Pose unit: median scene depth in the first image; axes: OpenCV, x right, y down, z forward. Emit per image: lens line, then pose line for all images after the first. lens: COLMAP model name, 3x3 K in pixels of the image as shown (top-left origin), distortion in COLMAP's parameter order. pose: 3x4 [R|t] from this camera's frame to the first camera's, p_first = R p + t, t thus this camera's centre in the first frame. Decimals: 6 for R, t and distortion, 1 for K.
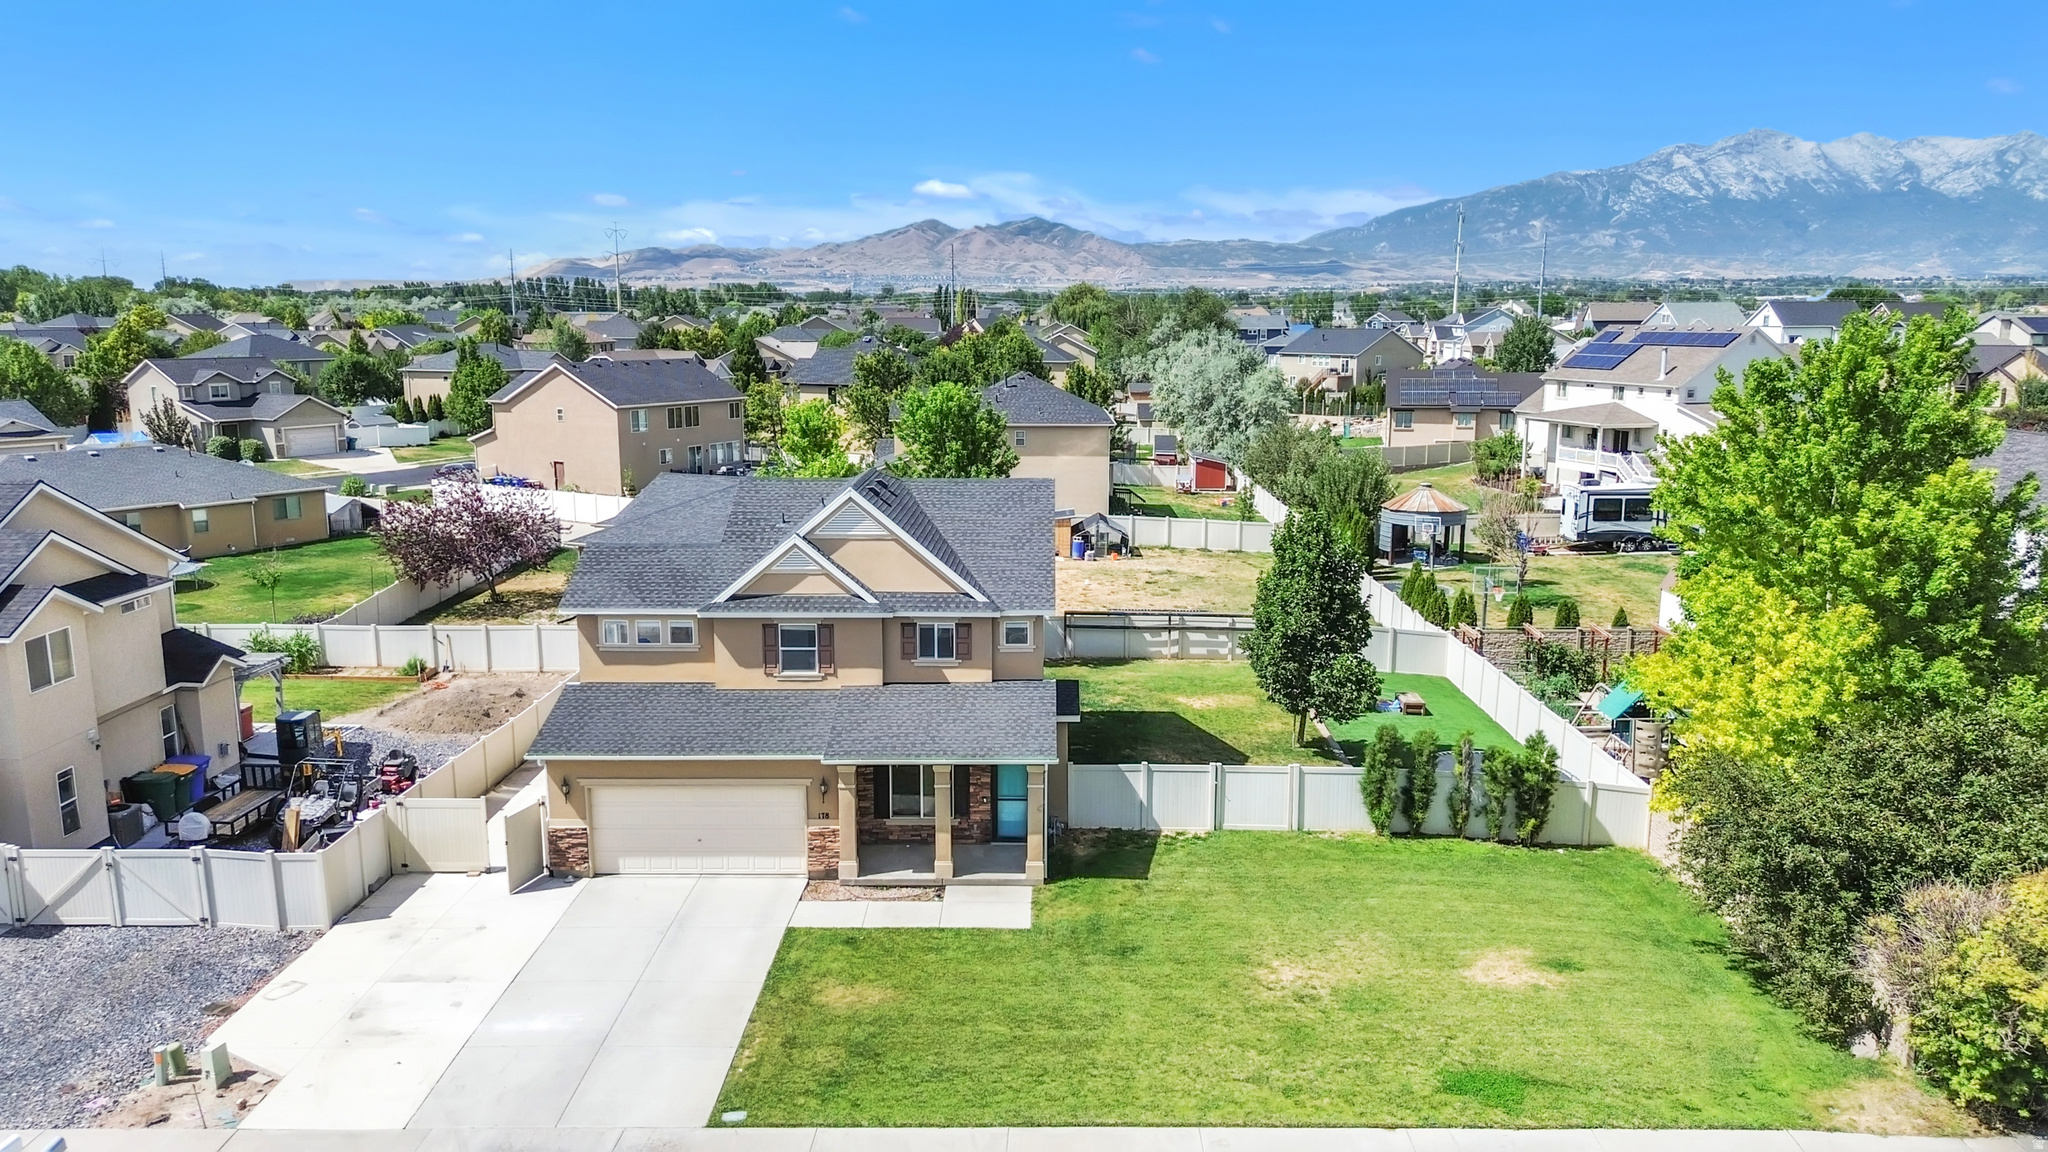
lens RADIAL K [[1439.7, 0, 1023.6], [0, 1439.7, 598.4], [0, 0, 1]] dist [0.075765, -0.074601]
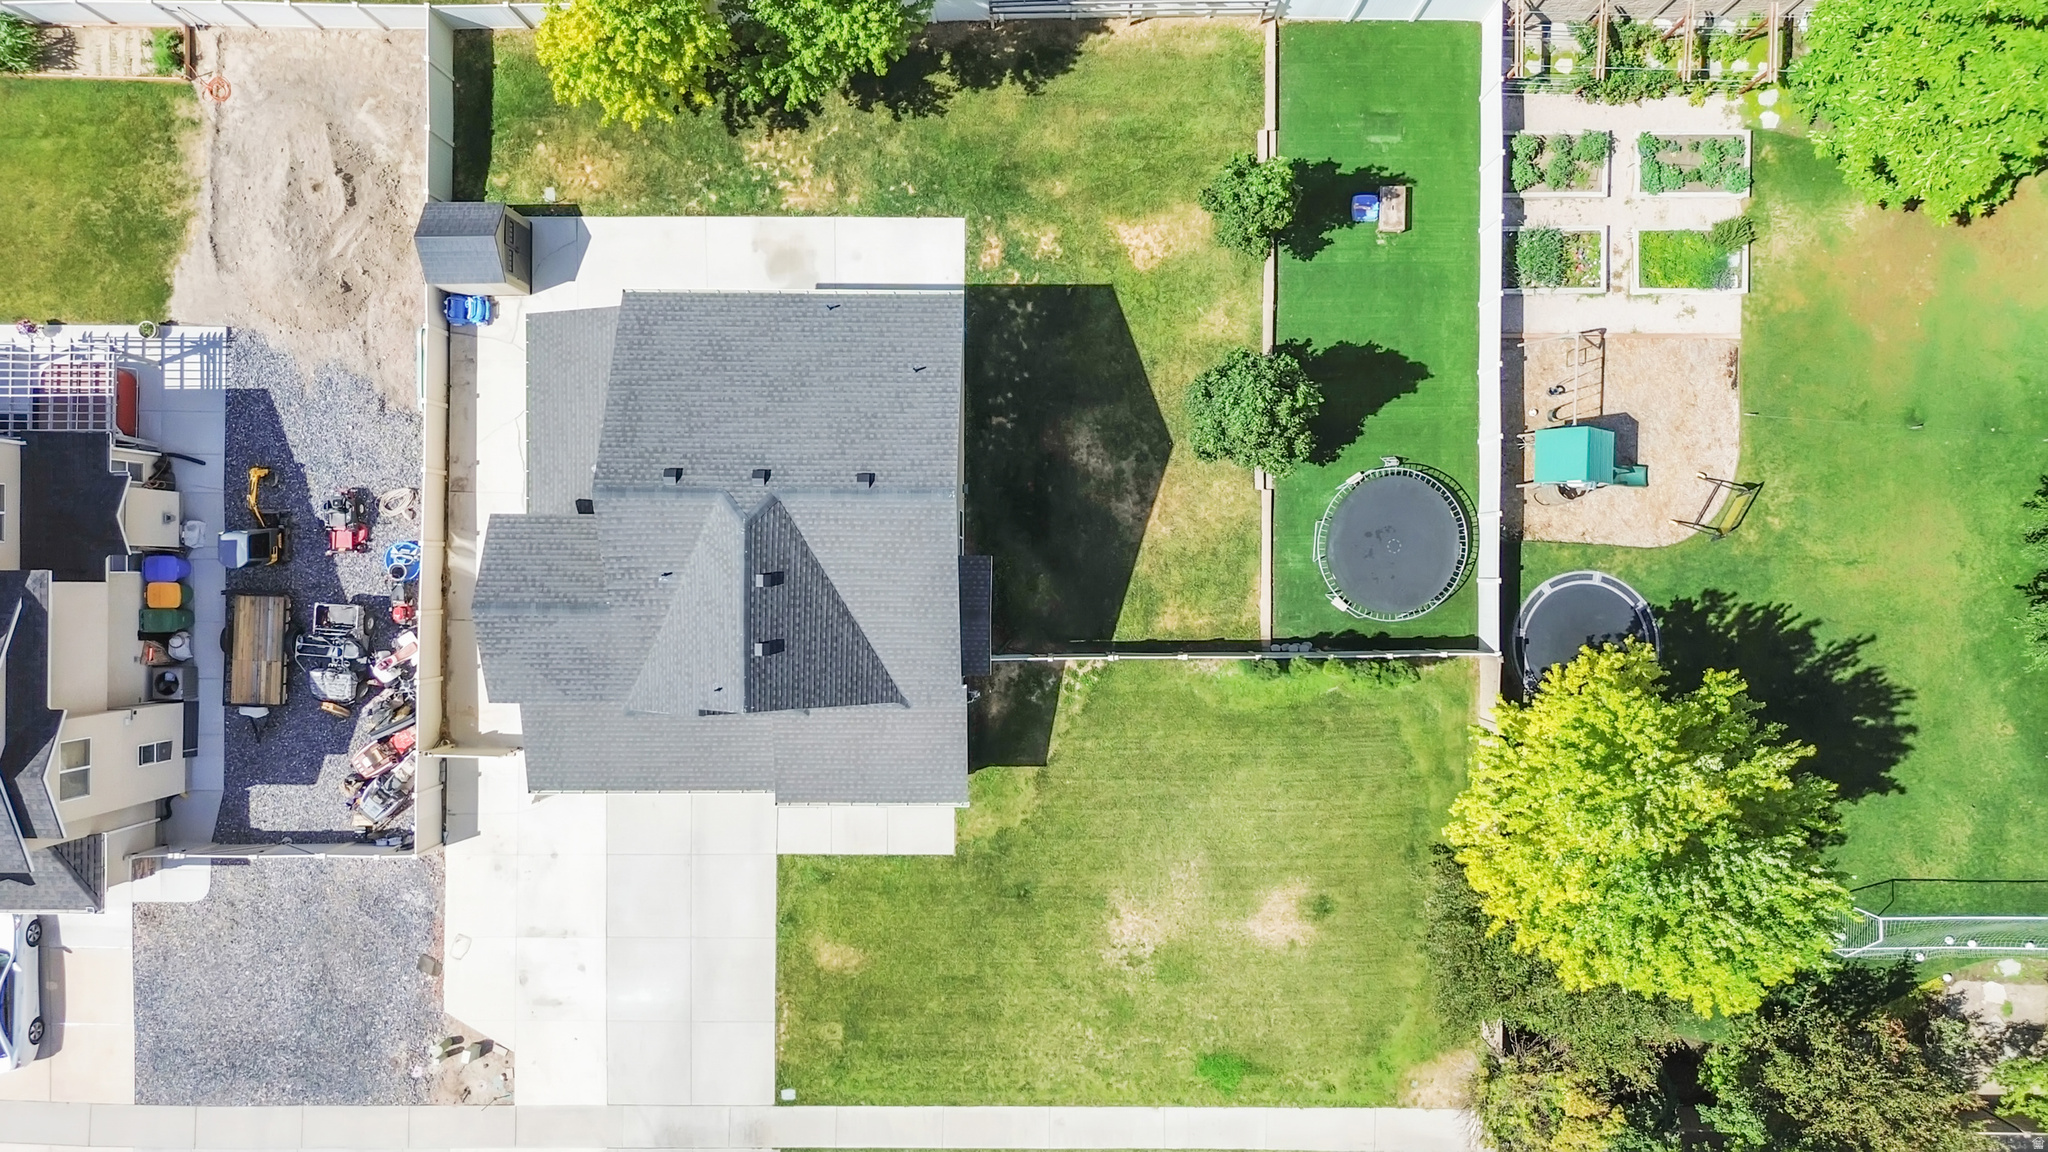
lens RADIAL K [[1439.7, 0, 1023.6], [0, 1439.7, 598.4], [0, 0, 1]] dist [0.075765, -0.074601]
pose [[0.999789, -0.008597, -0.018678, 0.088150], [0.019975, 0.190654, 0.981454, -1.041923], [-0.004876, -0.981620, 0.190785, 0.876530]]
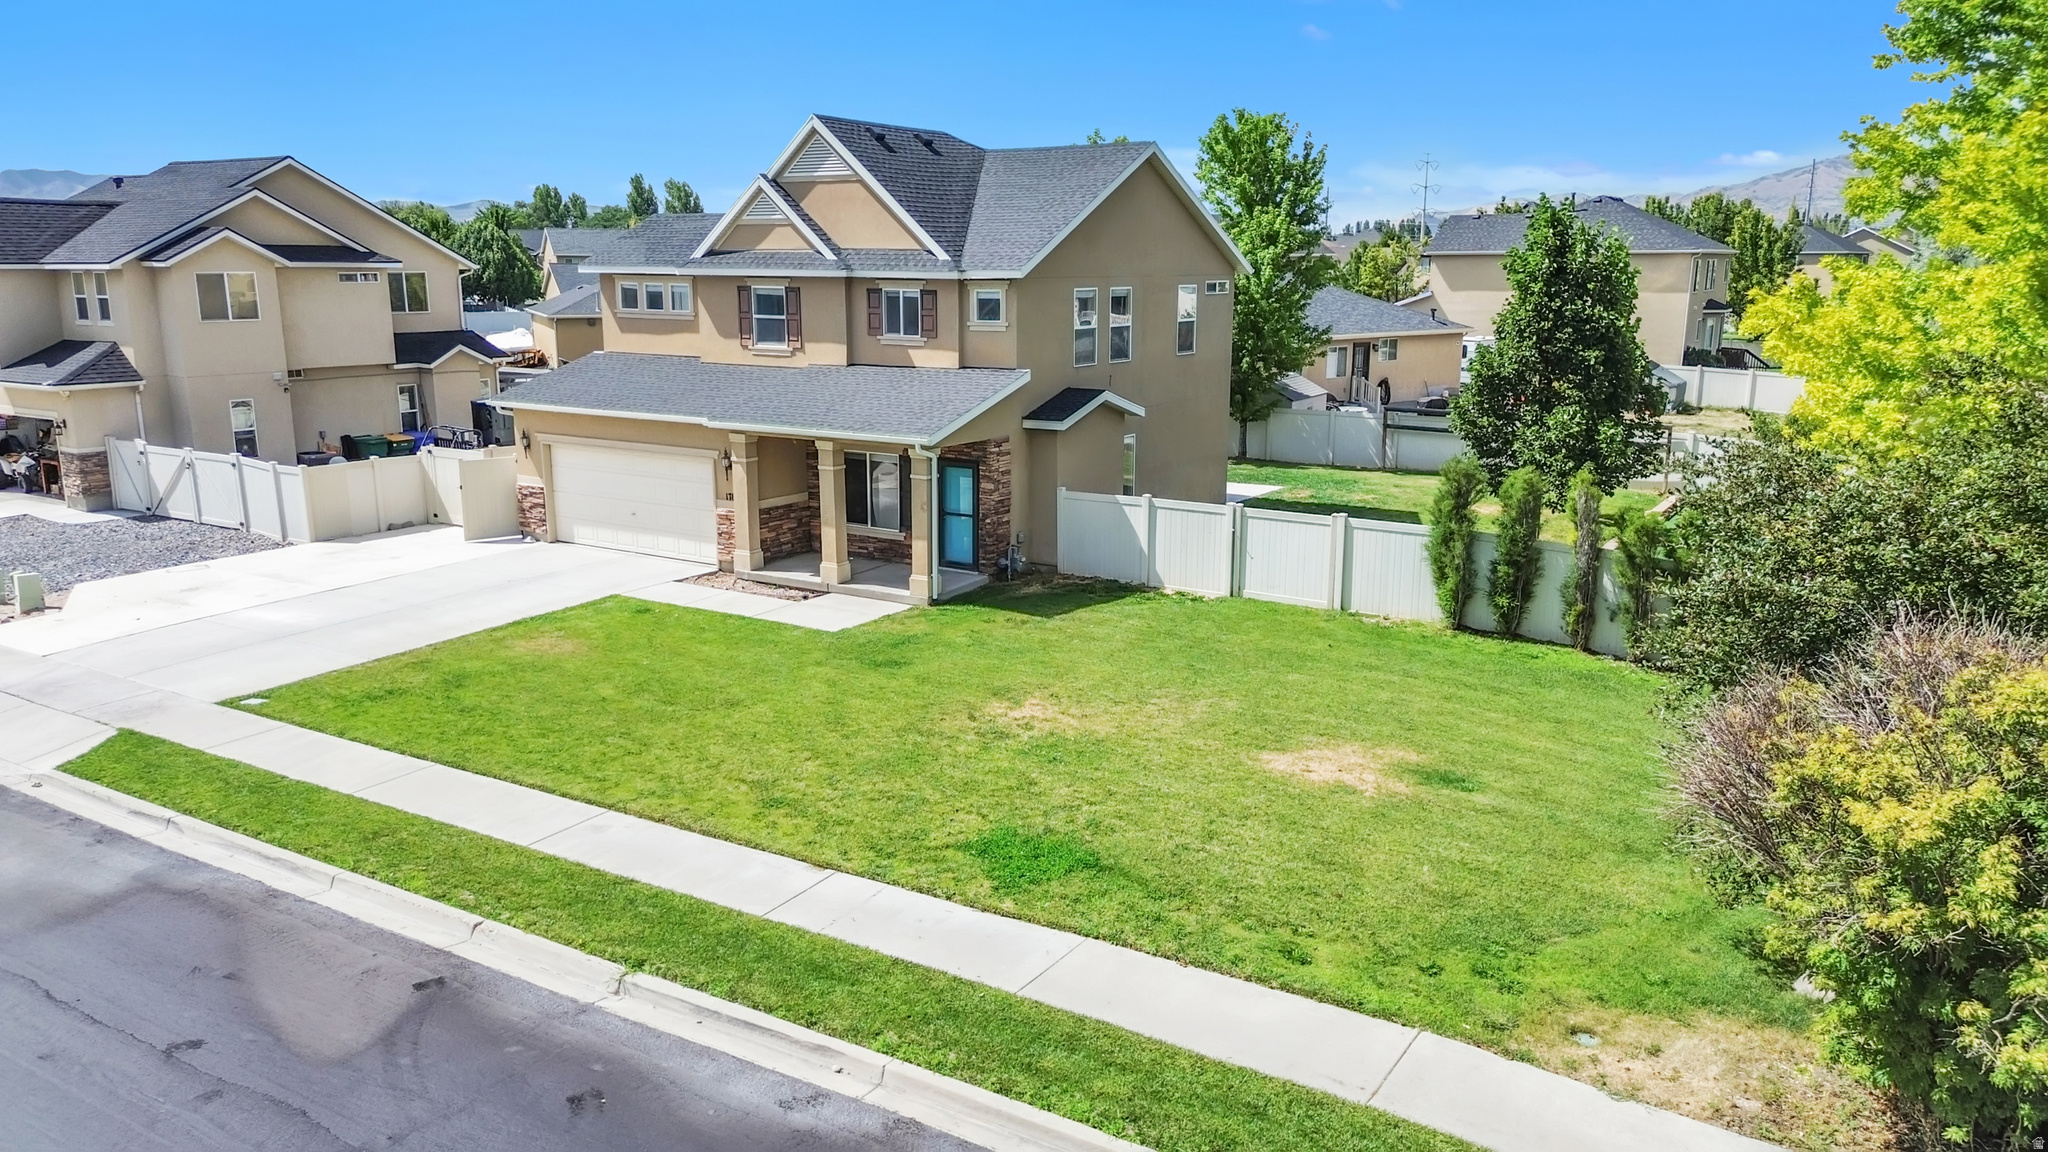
lens RADIAL K [[1439.7, 0, 1023.6], [0, 1439.7, 598.4], [0, 0, 1]] dist [0.075765, -0.074601]
pose [[0.849077, 0.118424, -0.514825, 0.443818], [-0.102098, 0.992962, 0.060023, 0.136207], [0.518310, 0.001598, 0.855192, 0.342236]]
